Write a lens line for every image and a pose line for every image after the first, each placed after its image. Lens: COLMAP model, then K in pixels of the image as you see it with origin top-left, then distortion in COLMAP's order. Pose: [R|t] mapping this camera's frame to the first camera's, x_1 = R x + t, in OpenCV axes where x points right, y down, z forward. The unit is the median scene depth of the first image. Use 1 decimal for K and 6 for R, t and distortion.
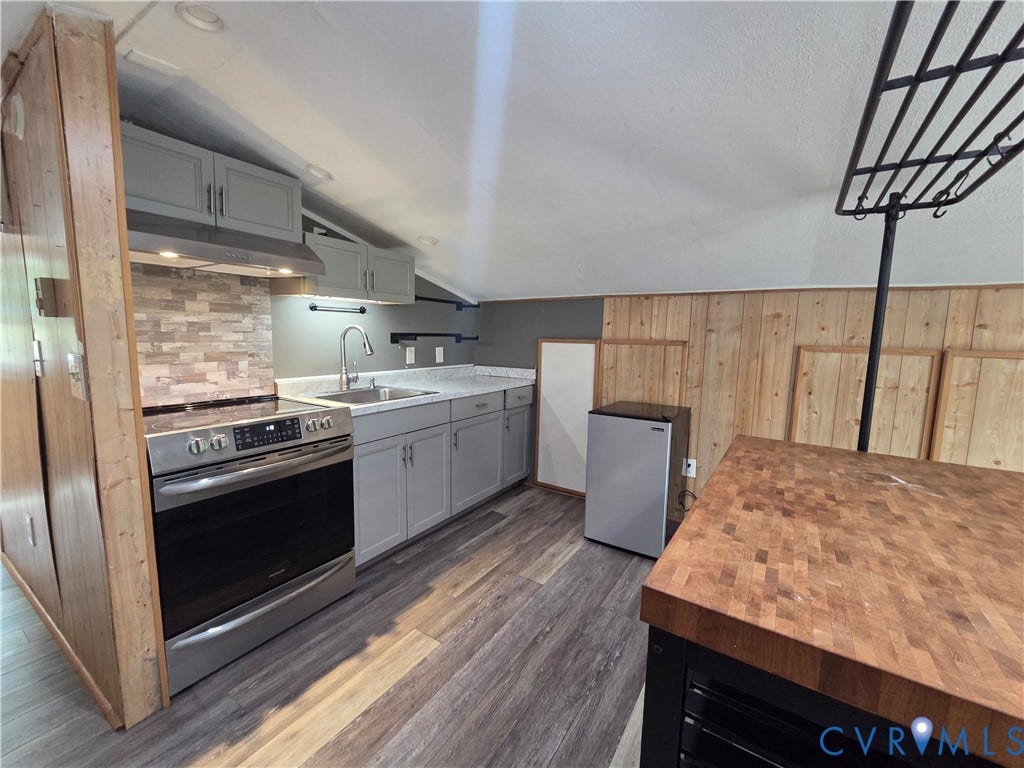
lens RADIAL K [[423.4, 0, 510.9], [0, 423.4, 381.7], [0, 0, 1]] dist [-0.000142, 0.000163]
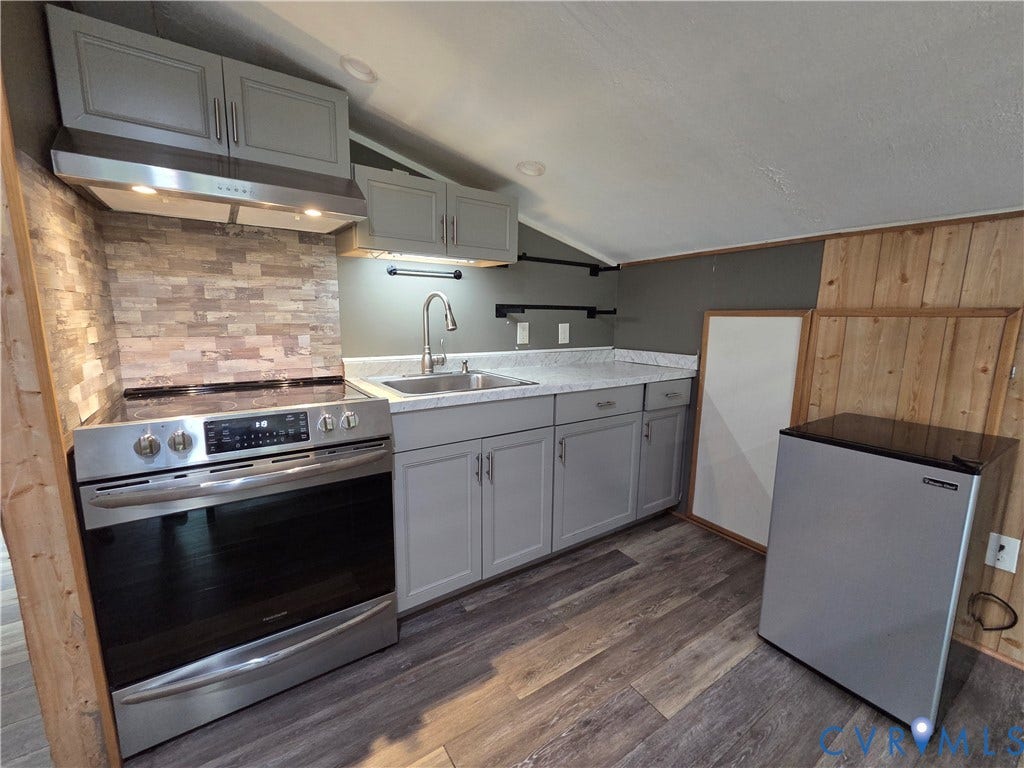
lens RADIAL K [[423.4, 0, 510.9], [0, 423.4, 381.7], [0, 0, 1]] dist [-0.000142, 0.000163]
pose [[0.918265, 0.052881, -0.392419, 0.072303], [-0.038088, 0.998243, 0.045395, -0.008929], [0.394130, -0.026738, 0.918665, 0.338737]]
